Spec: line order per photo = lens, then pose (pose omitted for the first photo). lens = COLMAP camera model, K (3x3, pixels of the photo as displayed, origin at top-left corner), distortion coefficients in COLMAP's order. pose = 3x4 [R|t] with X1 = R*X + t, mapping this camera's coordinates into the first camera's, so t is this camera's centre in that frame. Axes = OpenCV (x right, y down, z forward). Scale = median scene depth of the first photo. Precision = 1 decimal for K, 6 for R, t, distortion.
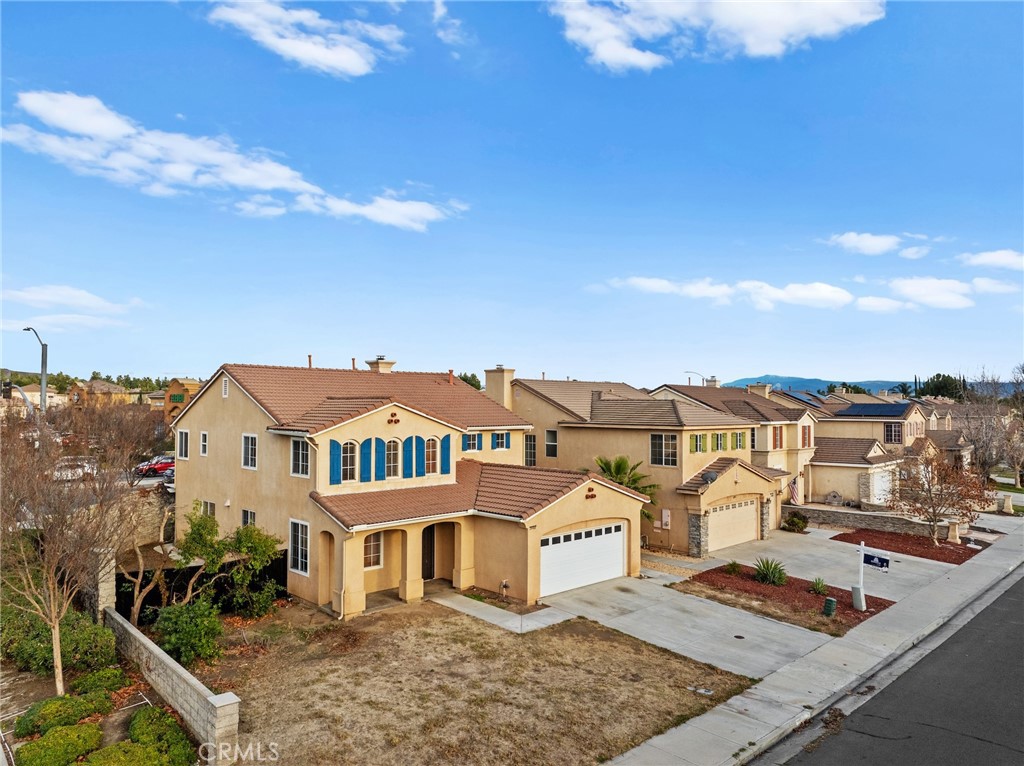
lens RADIAL K [[724.3, 0, 518.5], [0, 724.3, 377.9], [0, 0, 1]] dist [-0.035378, 0.001713]
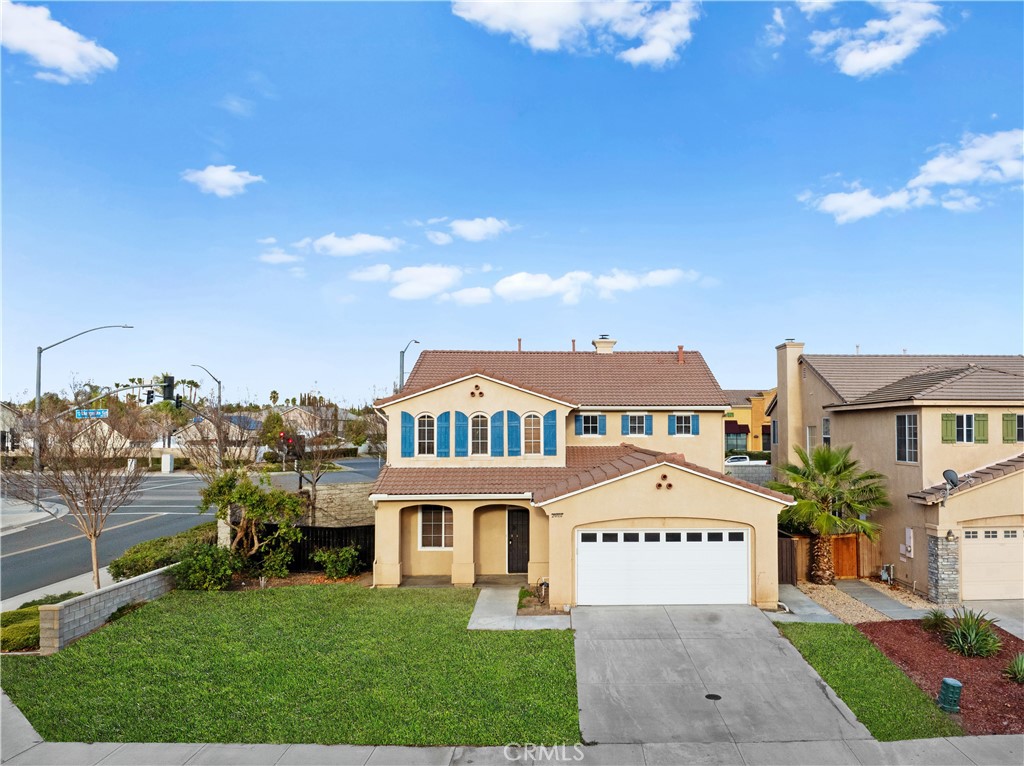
lens RADIAL K [[790.3, 0, 576.3], [0, 790.3, 398.9], [0, 0, 1]] dist [-0.027077, -0.014137]
pose [[0.736396, -0.031466, -0.675818, 0.604541], [0.028489, 0.999474, -0.015492, 0.085400], [0.675950, -0.007845, 0.736905, 0.339903]]
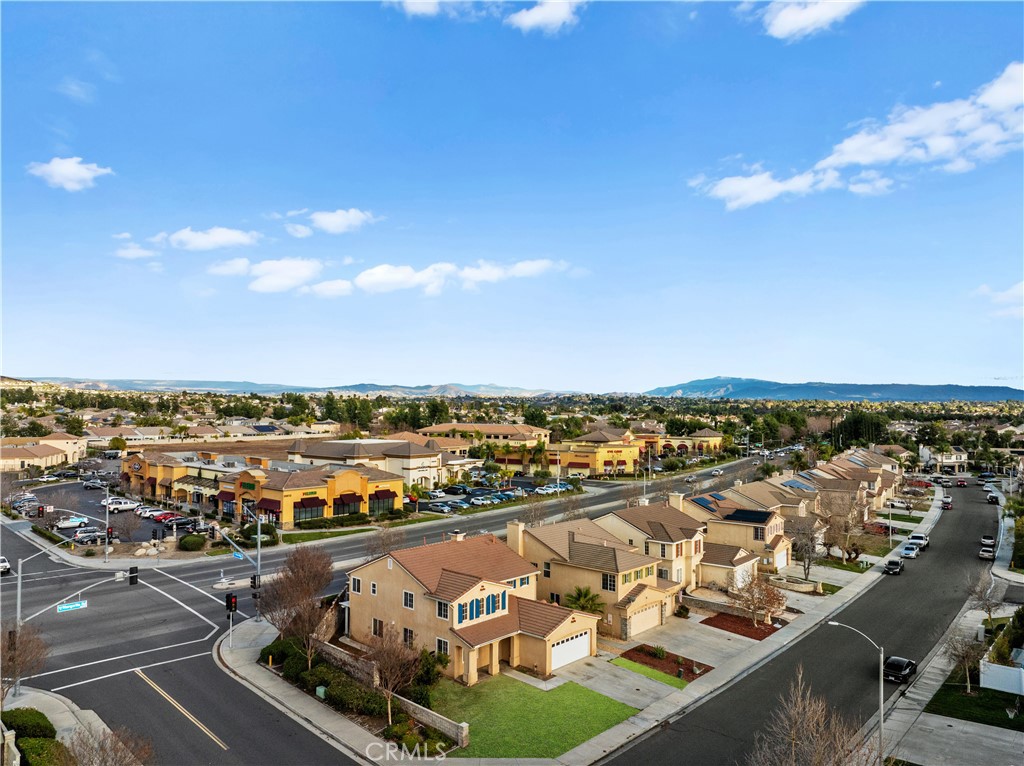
lens RADIAL K [[724.3, 0, 516.5], [0, 724.3, 383.5], [0, 0, 1]] dist [-0.035378, 0.001713]
pose [[0.998313, 0.003596, 0.057944, -0.198898], [-0.004099, 0.999955, 0.008569, -0.570541], [-0.057910, -0.008792, 0.998283, -1.139980]]
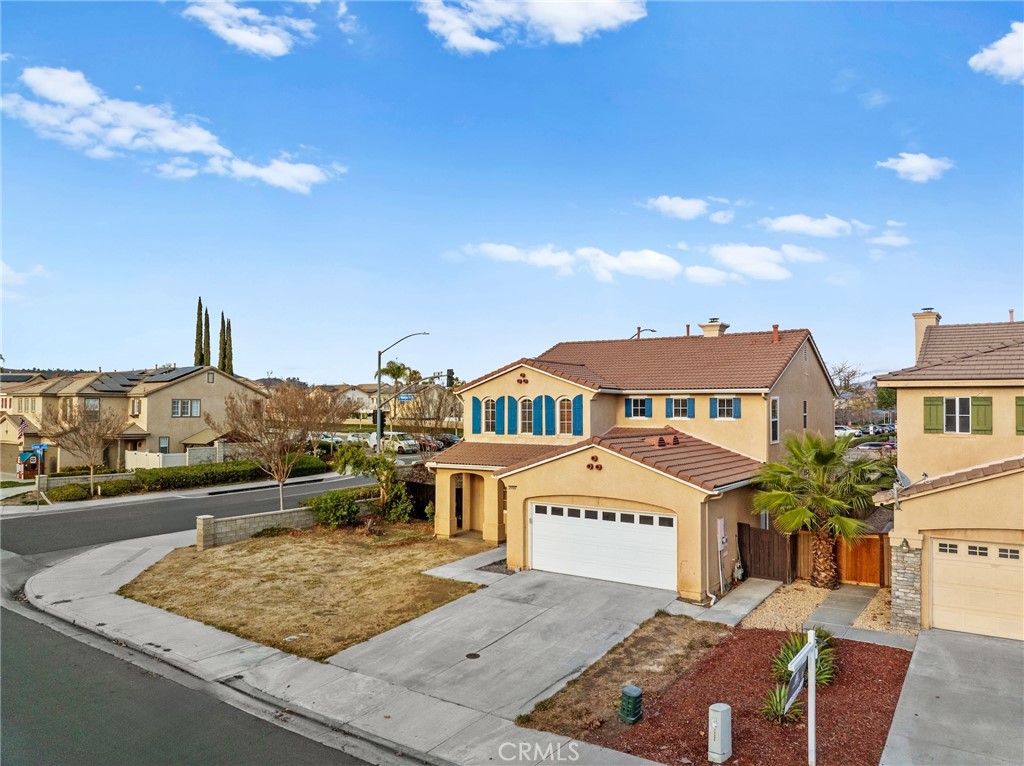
lens RADIAL K [[724.3, 0, 518.9], [0, 724.3, 382.6], [0, 0, 1]] dist [-0.035378, 0.001713]
pose [[0.194268, -0.036765, -0.980259, 0.887700], [0.032703, 0.998985, -0.030986, 0.095394], [0.980403, -0.026038, 0.195273, 0.782379]]
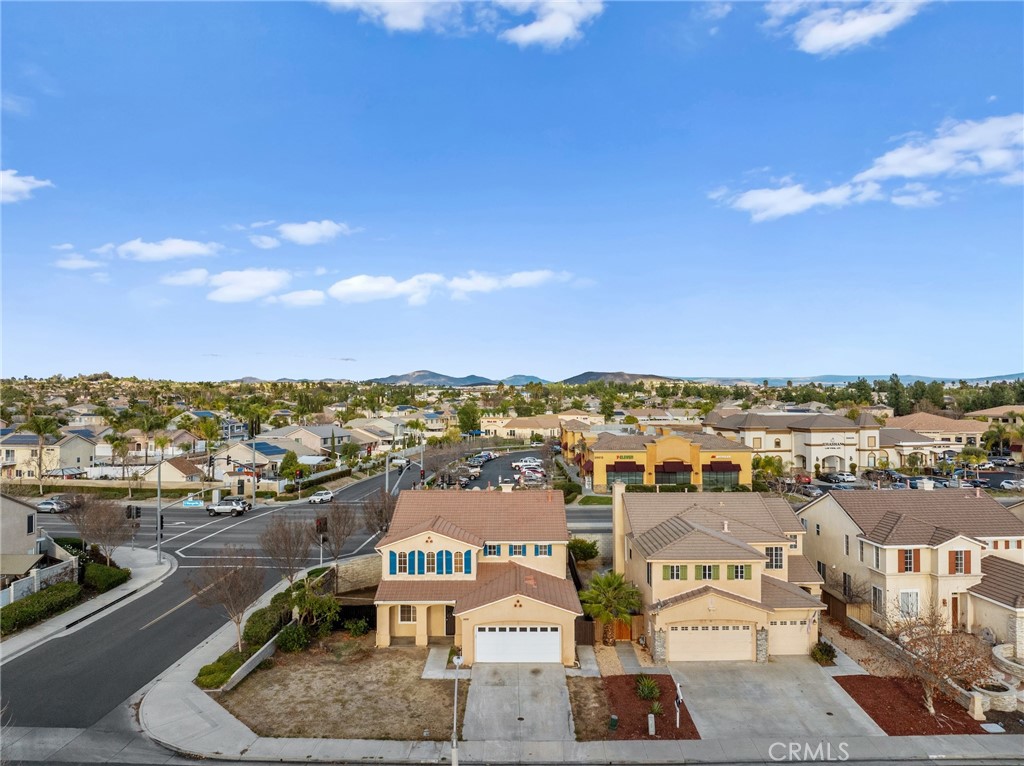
lens RADIAL K [[724.3, 0, 513.6], [0, 724.3, 376.0], [0, 0, 1]] dist [-0.035378, 0.001713]
pose [[0.710324, -0.026437, -0.703378, 1.217090], [0.030813, 0.999504, -0.006450, -0.323772], [0.703200, -0.017091, 0.710787, -0.095789]]
